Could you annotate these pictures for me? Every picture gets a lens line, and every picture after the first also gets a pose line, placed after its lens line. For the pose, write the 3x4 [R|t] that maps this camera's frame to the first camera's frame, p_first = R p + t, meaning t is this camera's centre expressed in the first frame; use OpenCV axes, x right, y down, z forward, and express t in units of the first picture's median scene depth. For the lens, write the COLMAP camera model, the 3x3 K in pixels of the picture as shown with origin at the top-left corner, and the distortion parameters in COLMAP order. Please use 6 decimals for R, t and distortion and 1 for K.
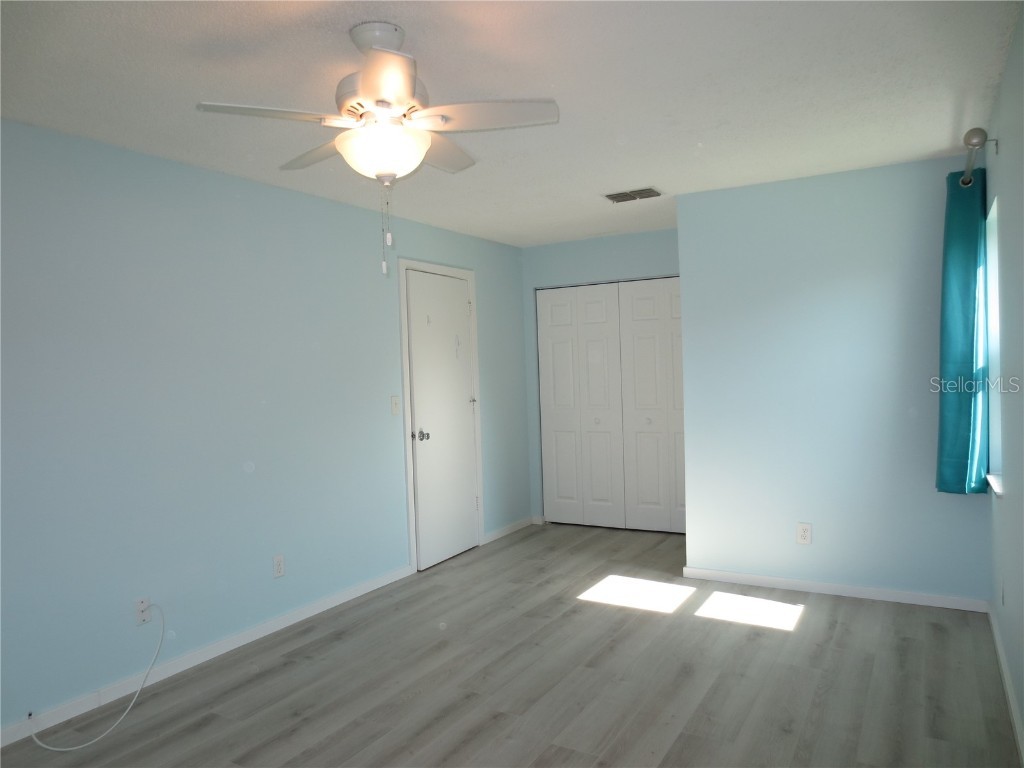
lens RADIAL K [[727.0, 0, 507.4], [0, 727.0, 386.2], [0, 0, 1]] dist [-0.027496, 0.007537]
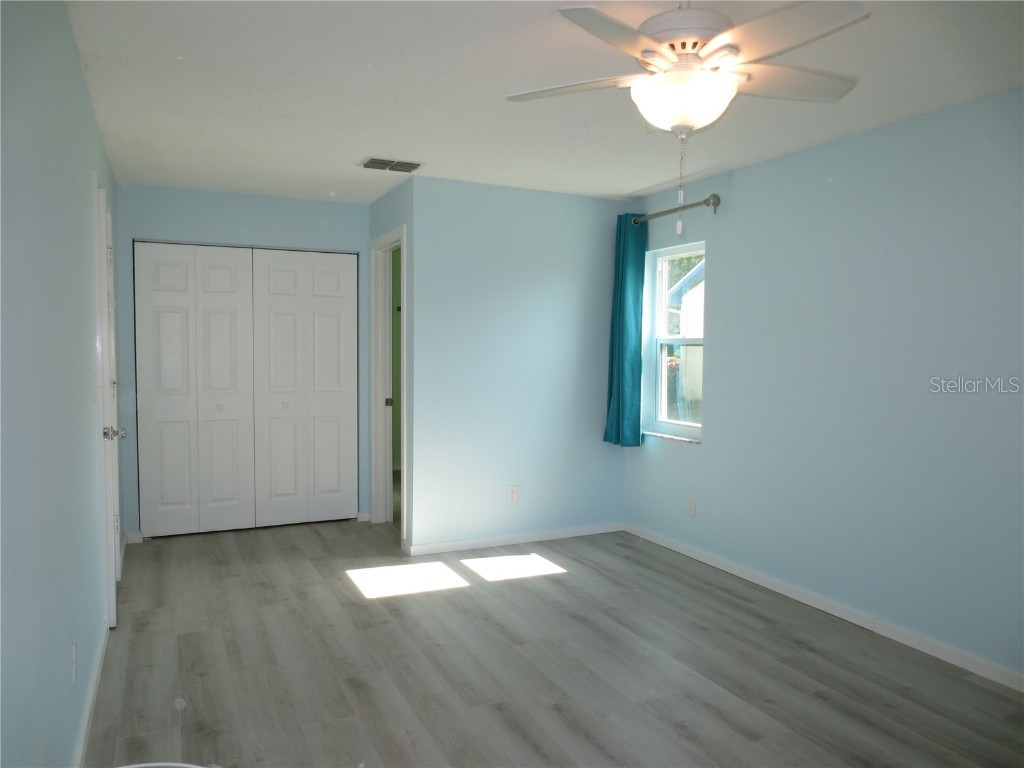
lens RADIAL K [[727.0, 0, 507.4], [0, 727.0, 386.2], [0, 0, 1]] dist [-0.027496, 0.007537]
pose [[0.555461, -0.007241, 0.831511, -0.578353], [-0.006620, 0.999892, 0.013130, 0.014206], [-0.831516, -0.012798, 0.555353, 0.367069]]
